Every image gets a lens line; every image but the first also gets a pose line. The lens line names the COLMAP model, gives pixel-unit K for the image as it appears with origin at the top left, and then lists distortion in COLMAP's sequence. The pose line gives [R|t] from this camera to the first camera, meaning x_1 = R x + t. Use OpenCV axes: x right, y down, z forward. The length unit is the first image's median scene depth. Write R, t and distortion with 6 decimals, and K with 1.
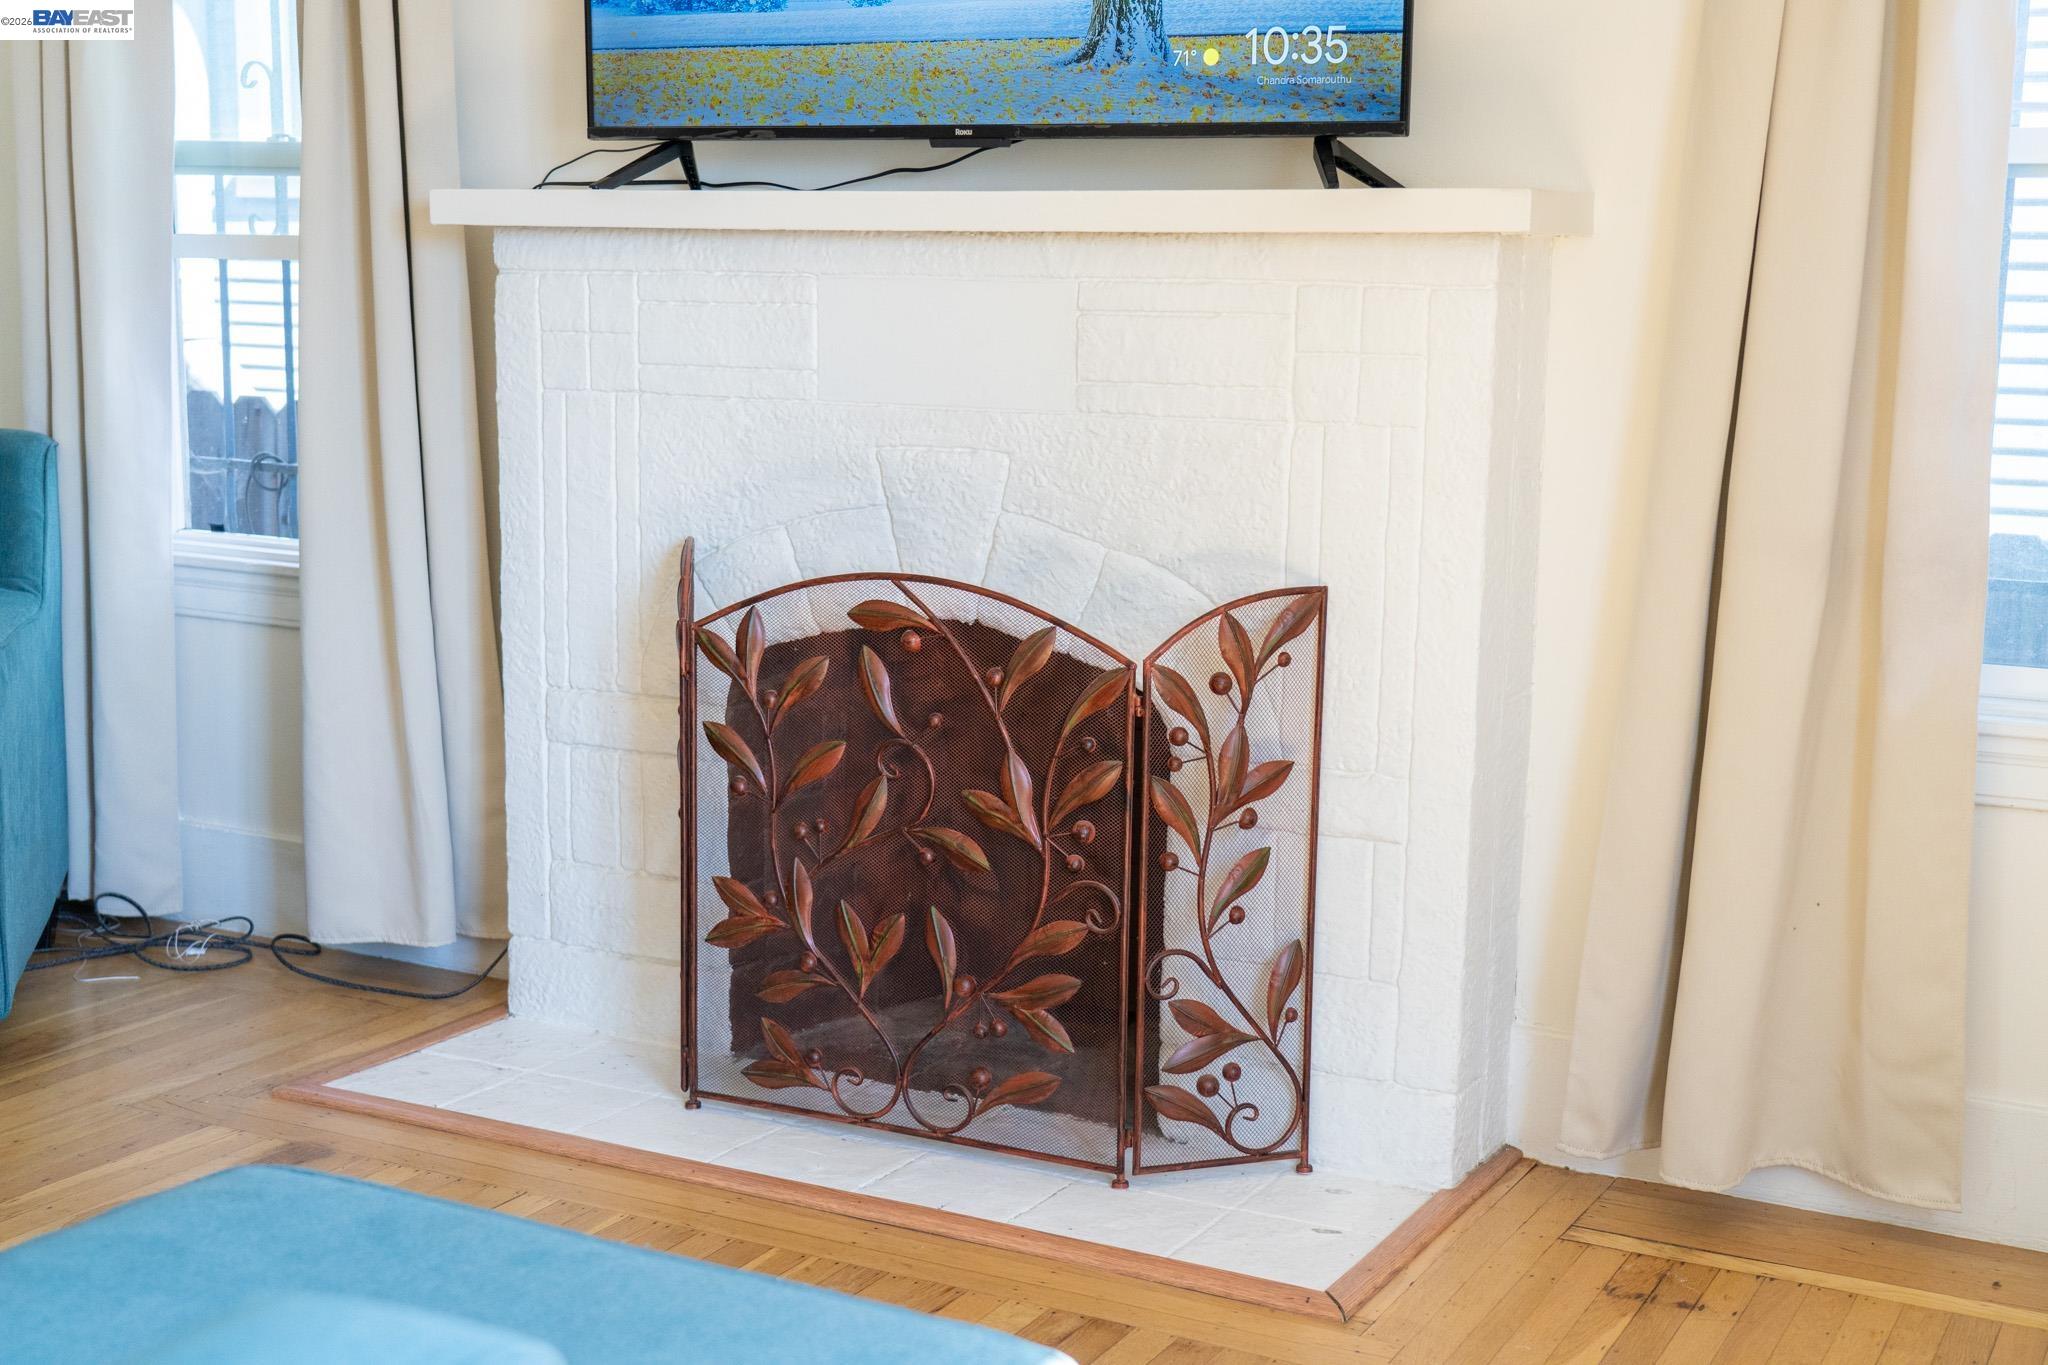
lens RADIAL K [[2602.7, 0, 1003.7], [0, 2602.7, 691.2], [0, 0, 1]] dist [0.048555, 0.000000]
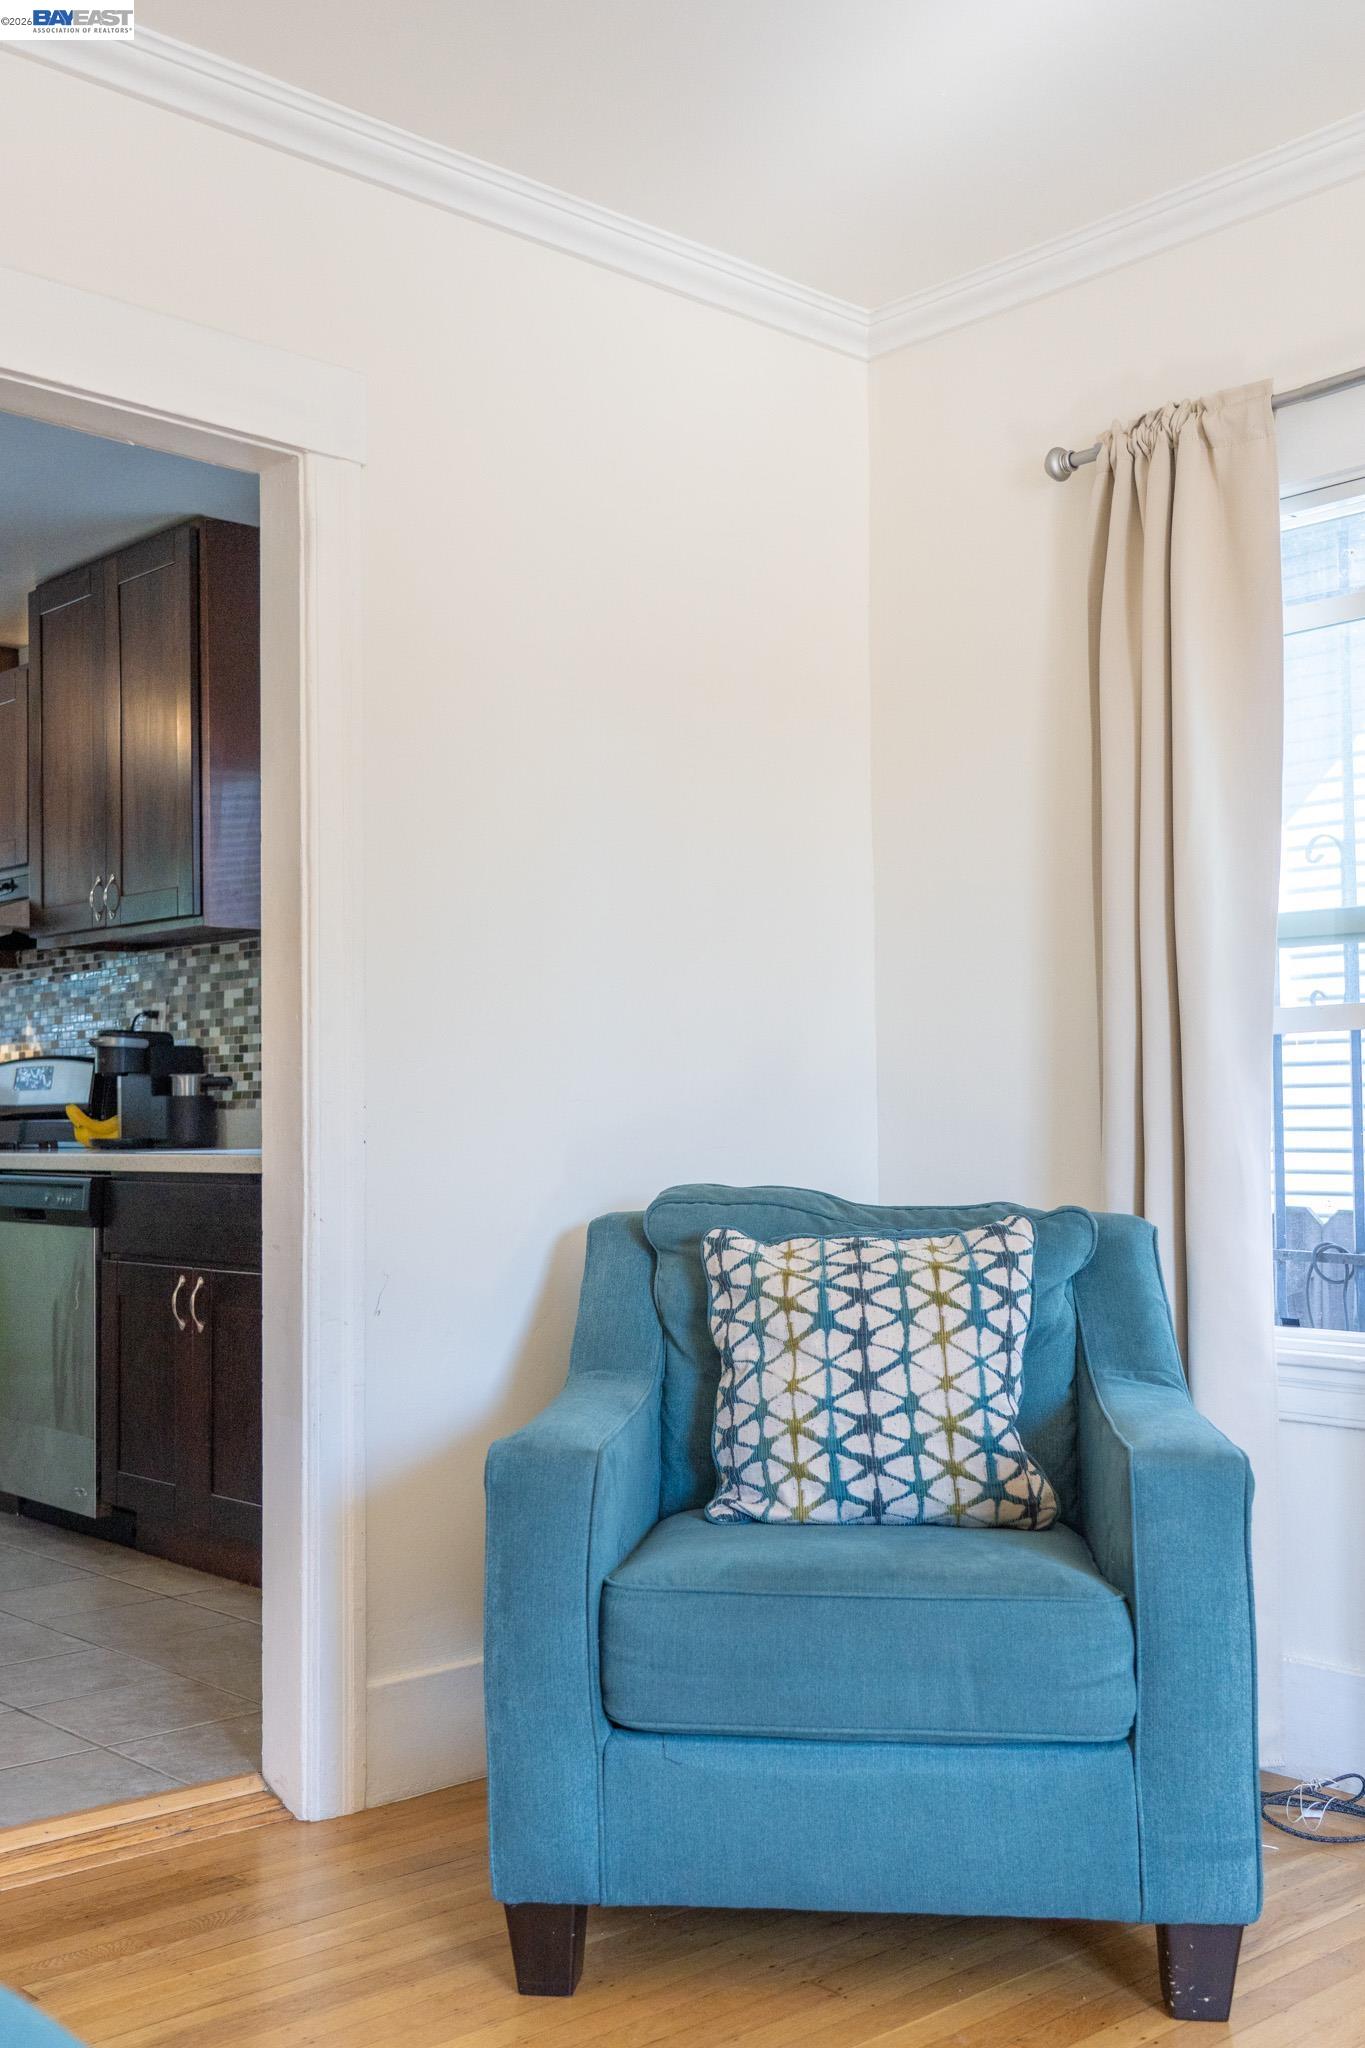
lens RADIAL K [[2135.7, 0, 626.3], [0, 2135.7, 1006.9], [0, 0, 1]] dist [0.087235, 0.000000]
pose [[0.928790, -0.046708, -0.367651, -0.345716], [-0.037609, 0.975026, -0.218882, 0.007666], [0.368693, 0.217123, 0.903838, 0.297981]]
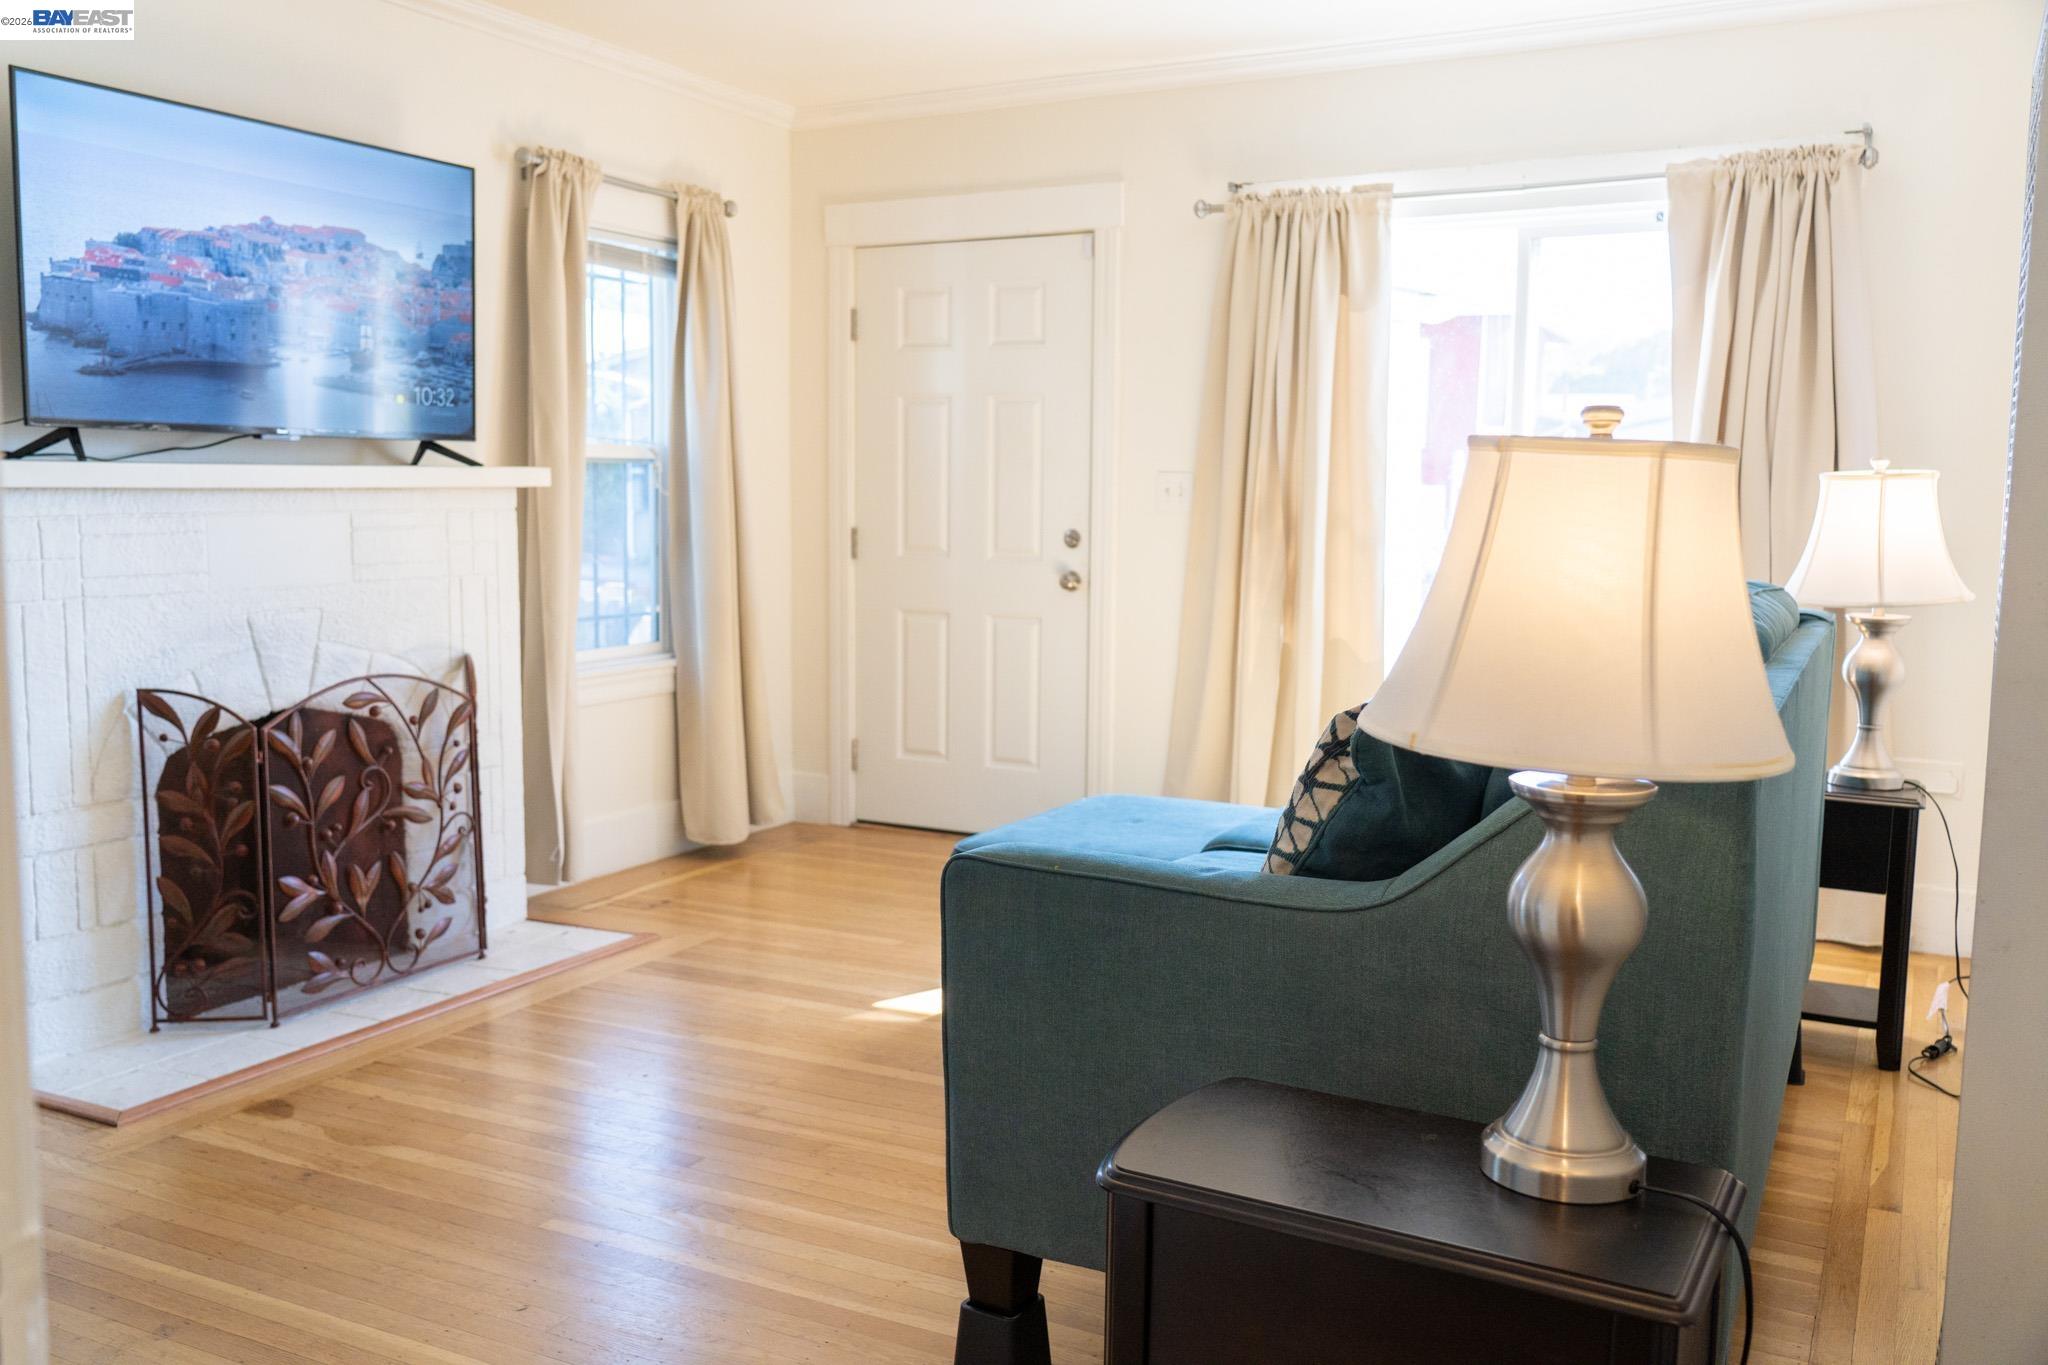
lens RADIAL K [[1719.3, 0, 1033.3], [0, 1719.3, 682.8], [0, 0, 1]] dist [0.007381, -0.006519]
pose [[-0.002372, -0.130699, 0.991419, -1.194662], [0.154617, 0.979452, 0.129491, -0.119586], [-0.987972, 0.153597, 0.017885, 0.498805]]
